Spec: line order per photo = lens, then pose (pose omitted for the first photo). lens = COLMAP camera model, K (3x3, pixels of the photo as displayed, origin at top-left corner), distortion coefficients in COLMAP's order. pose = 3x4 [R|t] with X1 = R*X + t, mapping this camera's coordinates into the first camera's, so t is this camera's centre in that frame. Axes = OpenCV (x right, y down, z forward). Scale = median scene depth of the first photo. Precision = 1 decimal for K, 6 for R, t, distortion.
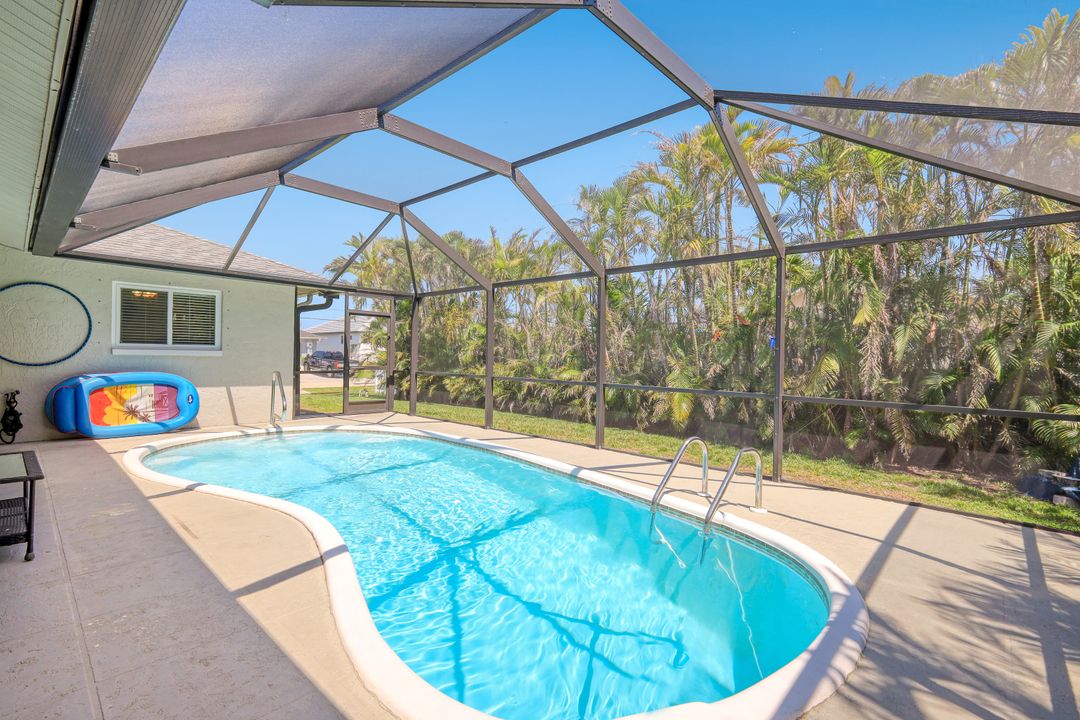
lens RADIAL K [[479.7, 0, 562.6], [0, 479.7, 349.7], [0, 0, 1]] dist [0.007867, -0.001185]
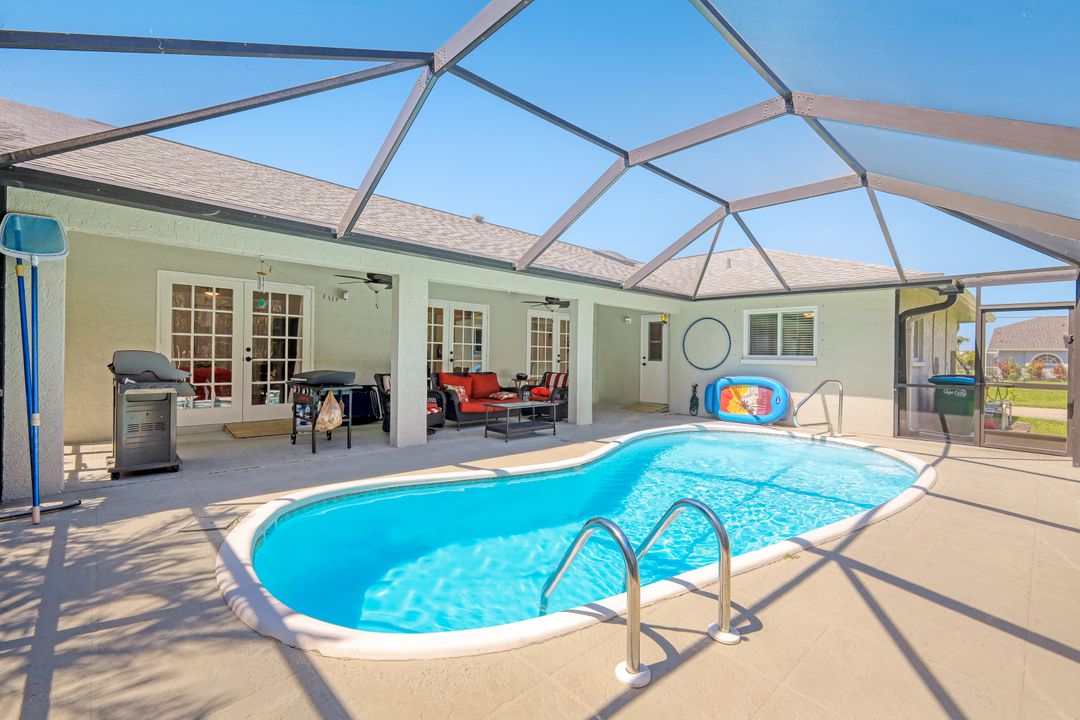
lens RADIAL K [[479.7, 0, 541.8], [0, 479.7, 356.1], [0, 0, 1]] dist [0.007867, -0.001185]
pose [[-0.086921, -0.021485, -0.995984, 0.497075], [-0.008491, 0.999747, -0.020825, 0.022840], [0.996179, 0.006647, -0.087081, 0.539760]]
